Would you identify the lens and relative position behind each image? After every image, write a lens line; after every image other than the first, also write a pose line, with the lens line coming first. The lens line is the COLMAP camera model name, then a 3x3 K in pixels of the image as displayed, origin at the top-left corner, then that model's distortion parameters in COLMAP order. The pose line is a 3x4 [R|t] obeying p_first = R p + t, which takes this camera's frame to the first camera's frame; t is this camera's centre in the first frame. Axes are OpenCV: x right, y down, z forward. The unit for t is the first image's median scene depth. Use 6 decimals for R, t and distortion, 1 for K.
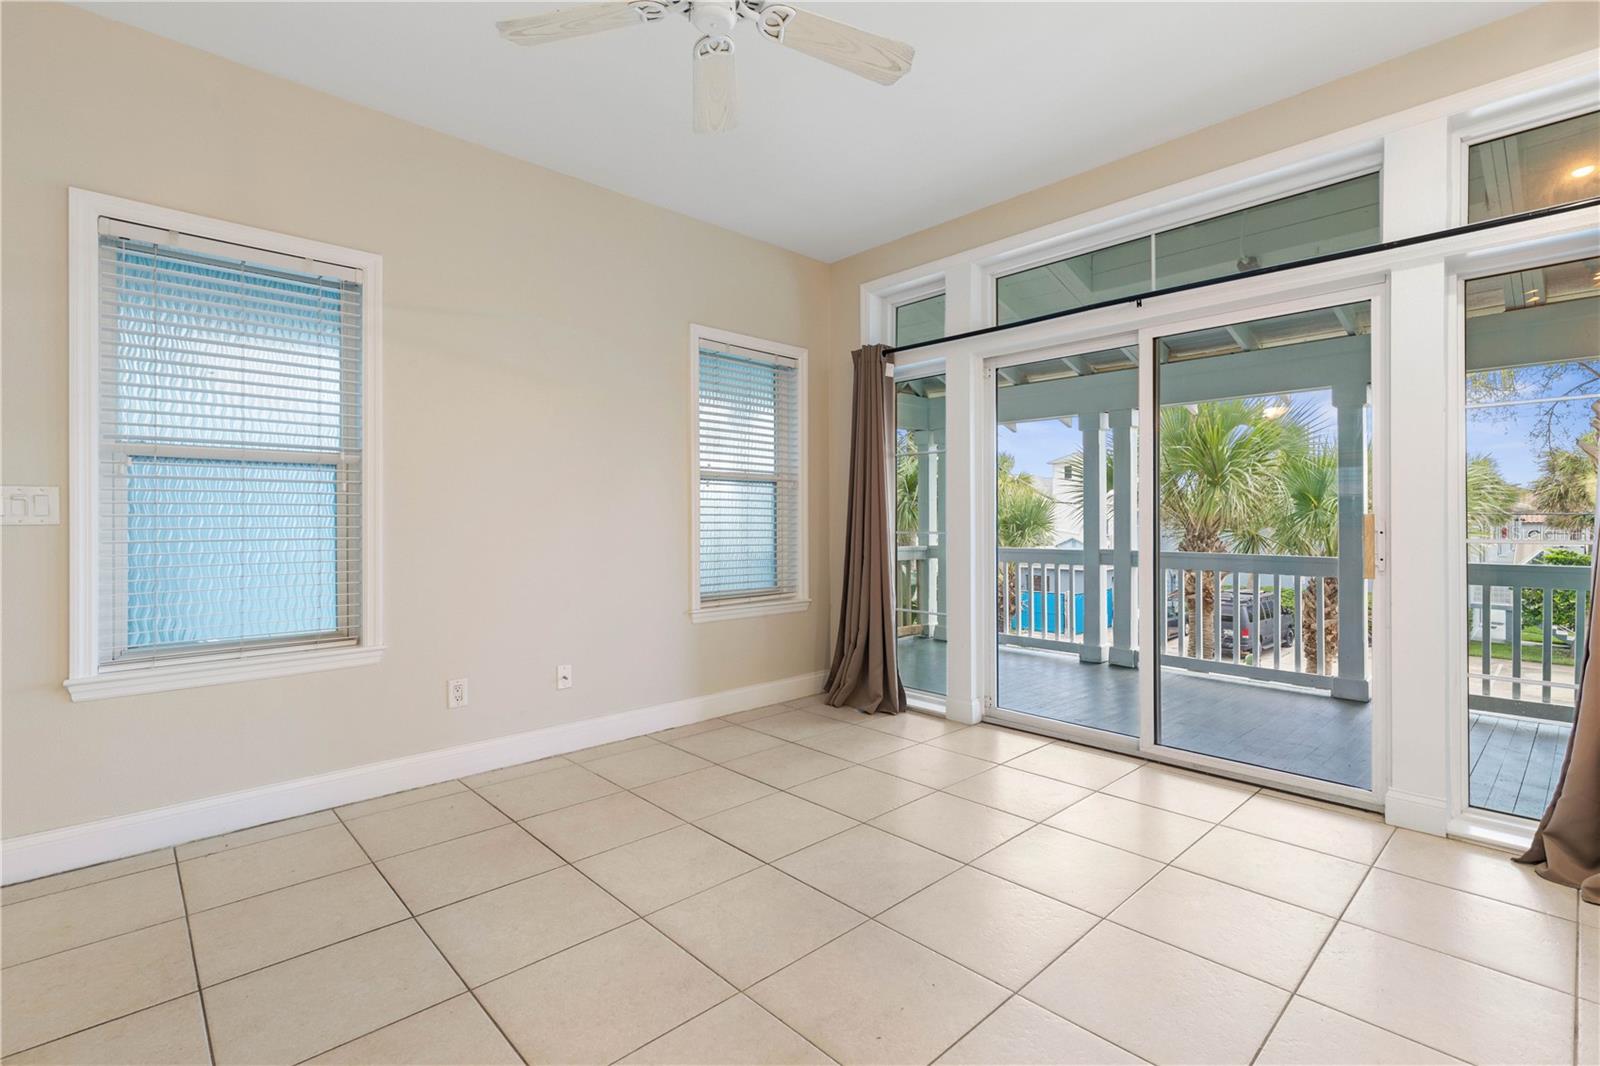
lens RADIAL K [[720.6, 0, 832.7], [0, 720.6, 522.9], [0, 0, 1]] dist [-0.005384, 0.000285]
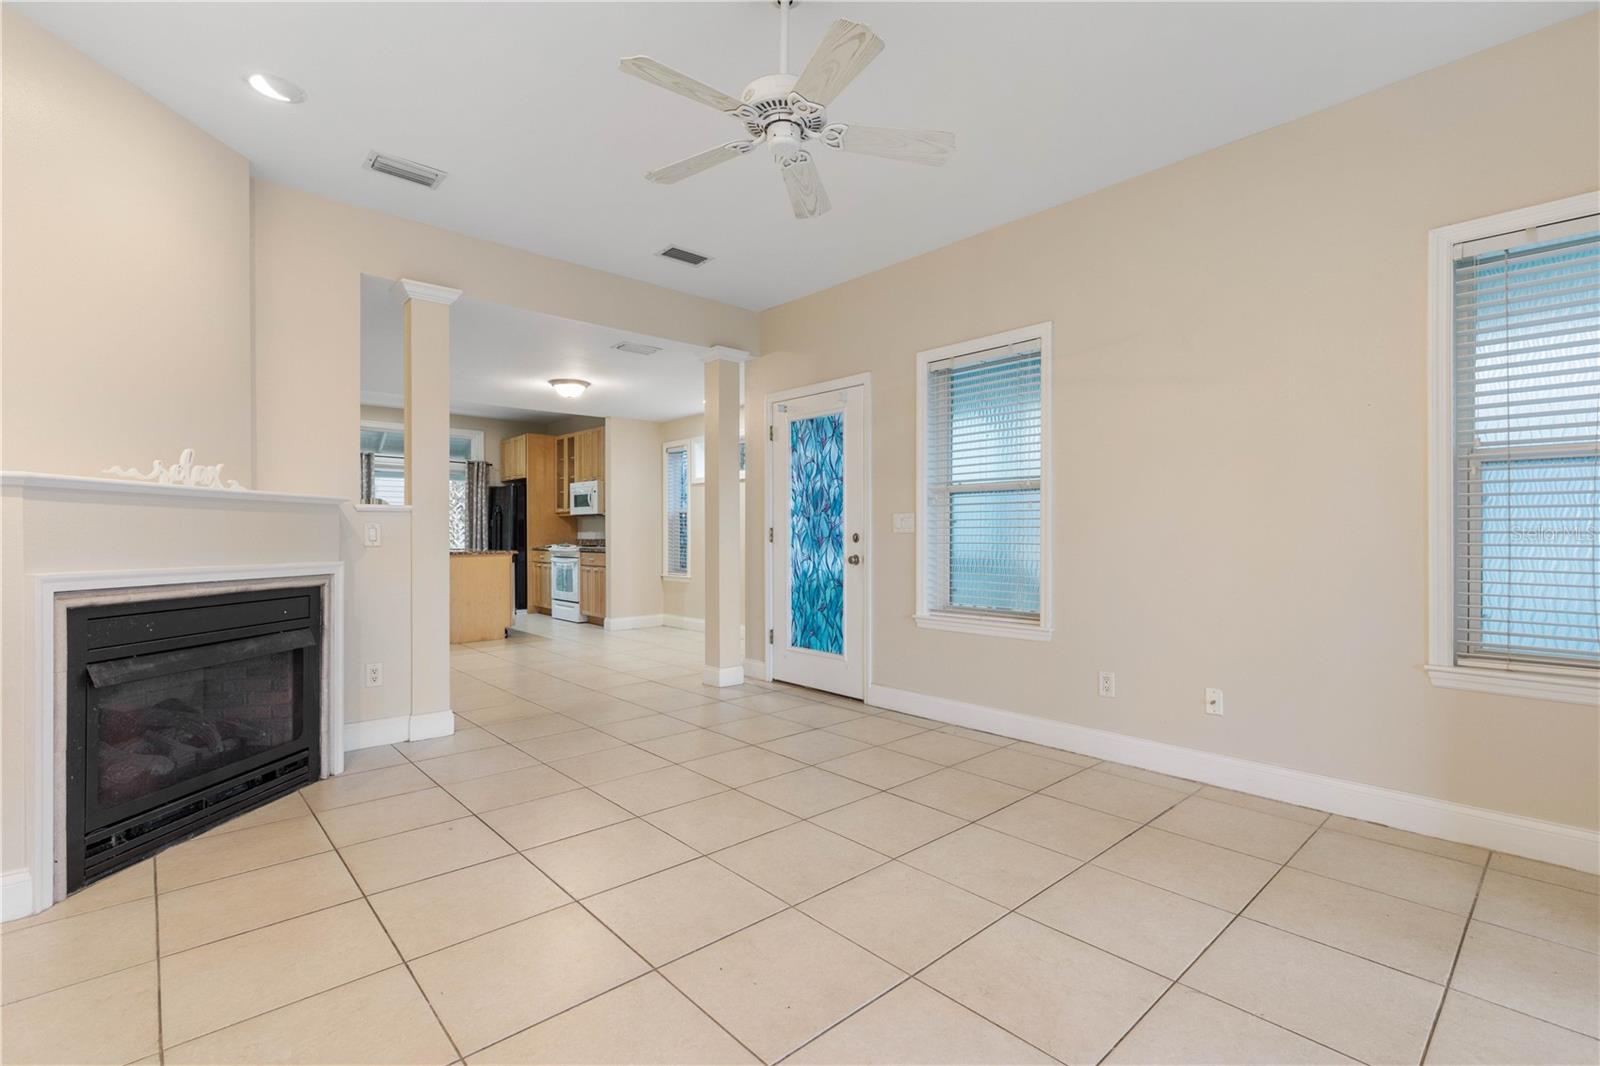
lens RADIAL K [[720.6, 0, 835.3], [0, 720.6, 531.1], [0, 0, 1]] dist [-0.005384, 0.000285]
pose [[-0.014101, 0.004228, -0.999892, 0.595151], [0.002447, 0.999988, 0.004194, -0.007534], [0.999898, -0.002387, -0.014111, 0.583297]]
